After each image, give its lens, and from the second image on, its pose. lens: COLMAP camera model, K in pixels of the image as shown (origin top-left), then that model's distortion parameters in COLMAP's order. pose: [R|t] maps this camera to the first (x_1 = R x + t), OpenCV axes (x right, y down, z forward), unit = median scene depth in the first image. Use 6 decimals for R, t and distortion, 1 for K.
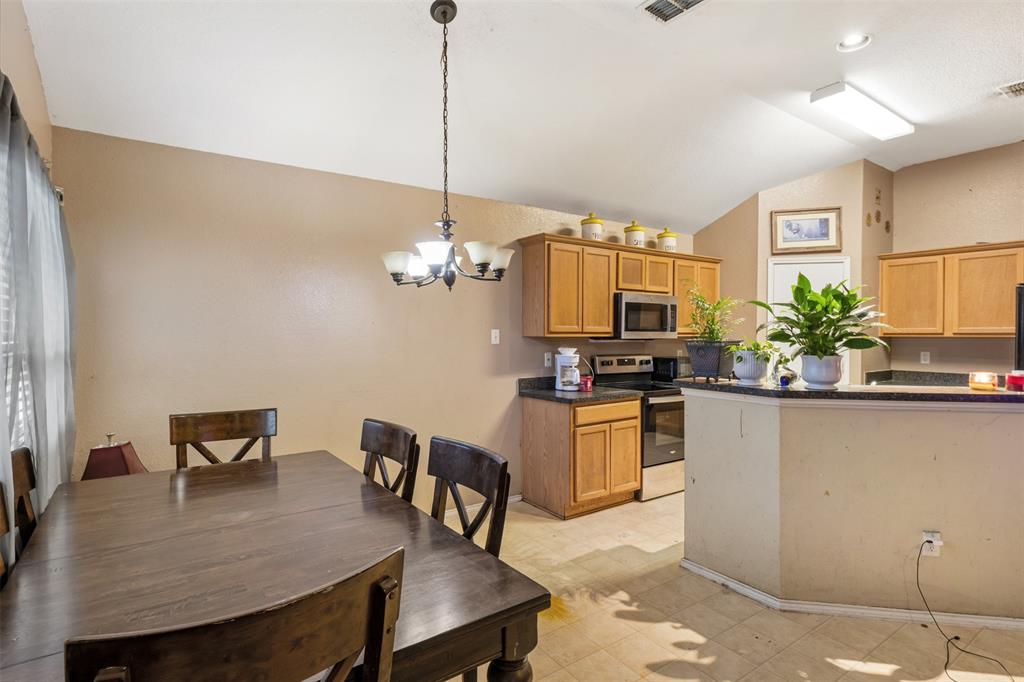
lens RADIAL K [[514.3, 0, 505.6], [0, 514.3, 337.7], [0, 0, 1]] dist [-0.011532, 0.000936]
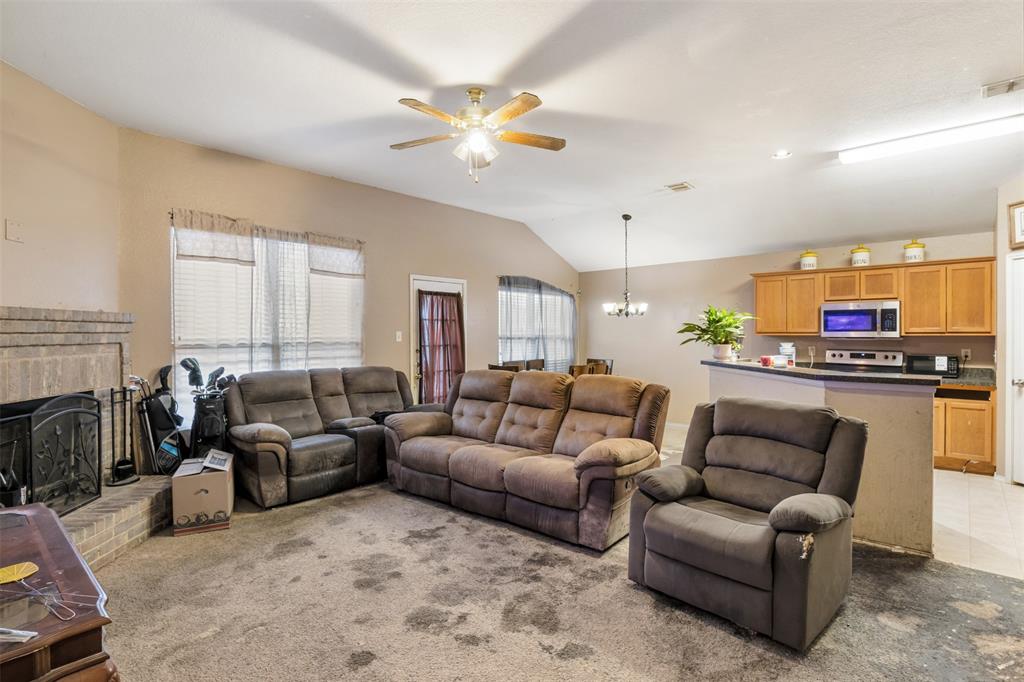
lens RADIAL K [[514.3, 0, 511.9], [0, 514.3, 336.2], [0, 0, 1]] dist [-0.011532, 0.000936]
pose [[0.248652, 0.003465, -0.968587, 1.245782], [-0.007677, 0.999969, 0.001606, 0.003996], [0.968563, 0.007036, 0.248671, -0.138456]]
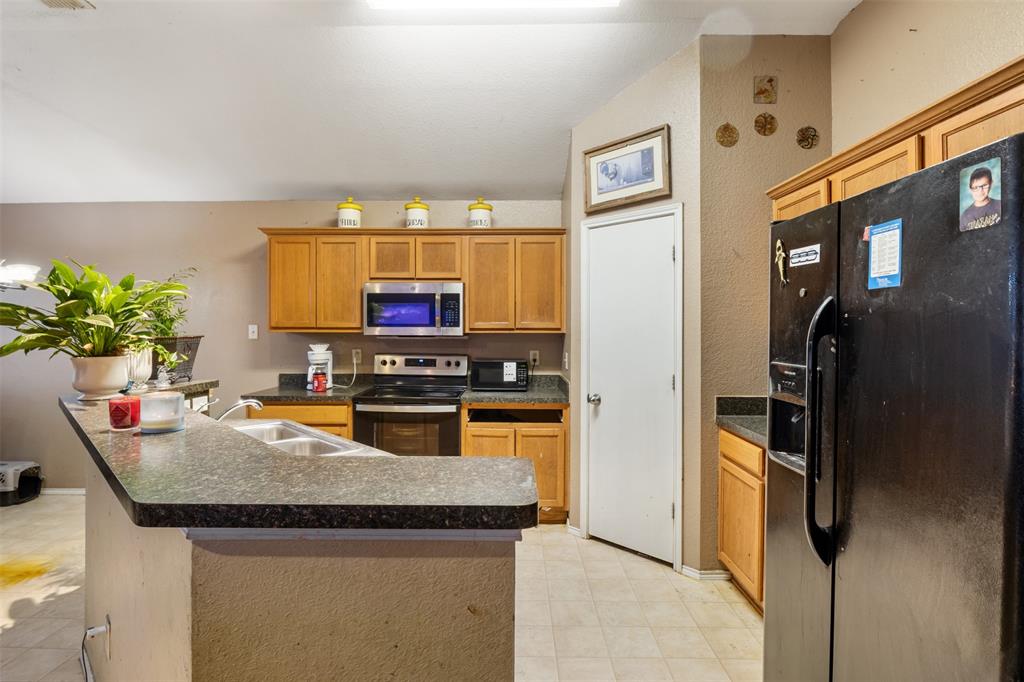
lens RADIAL K [[514.3, 0, 506.5], [0, 514.3, 333.0], [0, 0, 1]] dist [-0.011532, 0.000936]
pose [[0.819782, 0.005754, -0.572647, 0.855611], [-0.007680, 0.999970, -0.000947, -0.002389], [0.572625, 0.005174, 0.819801, 0.384446]]
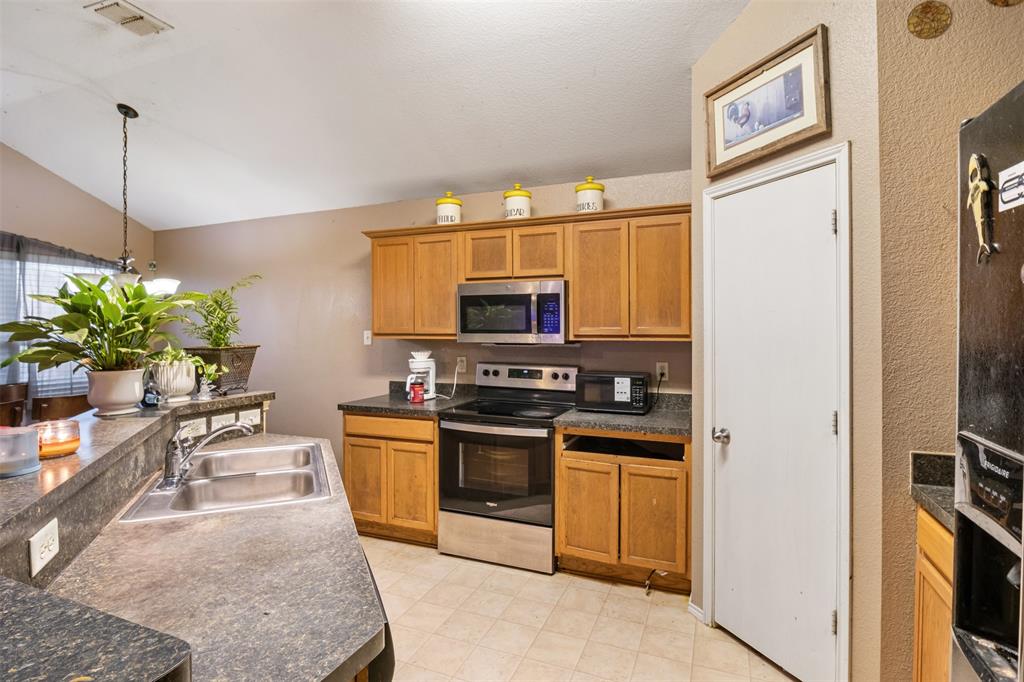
lens RADIAL K [[514.3, 0, 512.4], [0, 514.3, 329.1], [0, 0, 1]] dist [-0.011532, 0.000936]
pose [[0.555092, -0.000273, -0.831789, 0.857053], [-0.006322, 0.999970, -0.004547, -0.014134], [0.831765, 0.007783, 0.555074, 0.579486]]
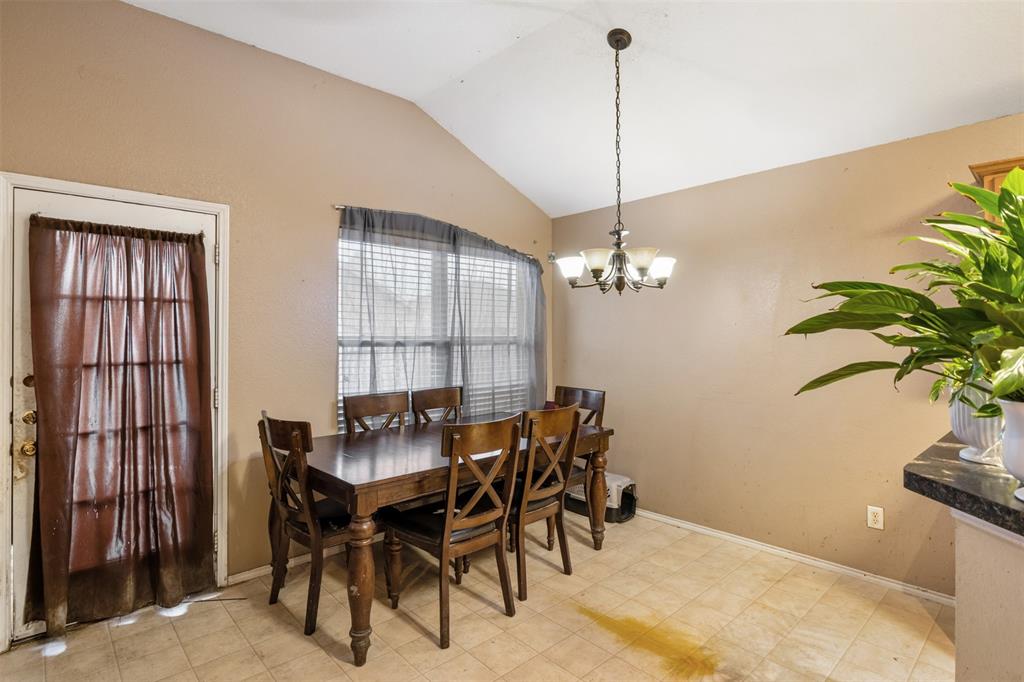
lens RADIAL K [[514.3, 0, 512.5], [0, 514.3, 332.0], [0, 0, 1]] dist [-0.011532, 0.000936]
pose [[0.158335, -0.004961, -0.987373, 0.475624], [-0.009028, 0.999938, -0.006472, -0.001538], [0.987344, 0.009938, 0.158280, 0.322172]]
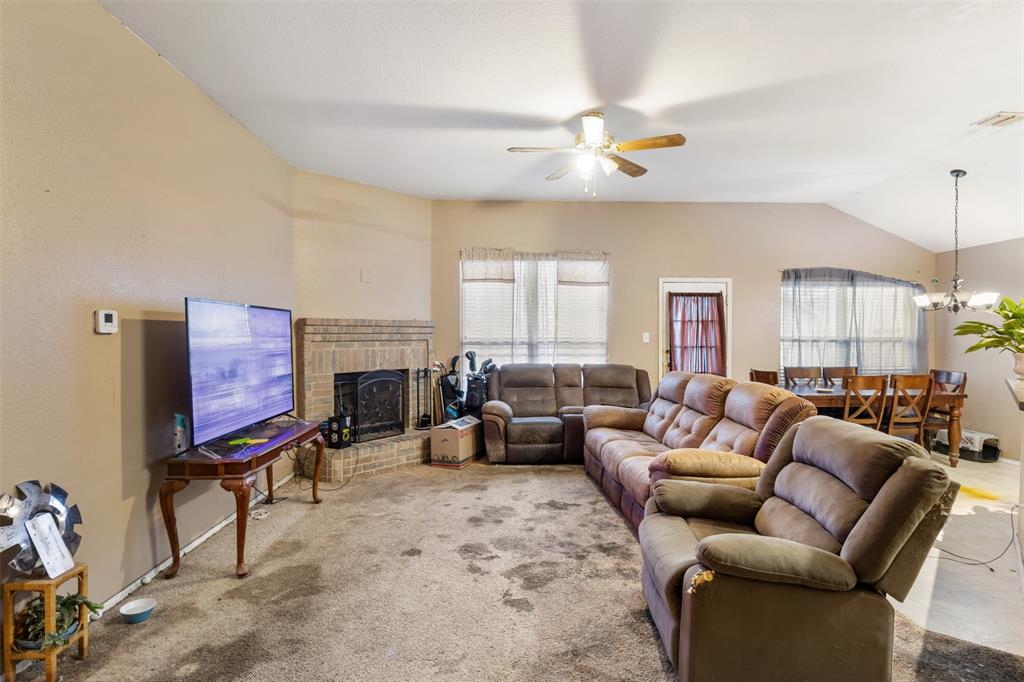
lens RADIAL K [[514.3, 0, 504.9], [0, 514.3, 339.8], [0, 0, 1]] dist [-0.011532, 0.000936]
pose [[-0.533529, 0.006332, -0.845758, 1.281357], [-0.011389, 0.999828, 0.014669, -0.000462], [0.845705, 0.017459, -0.533365, 0.306765]]
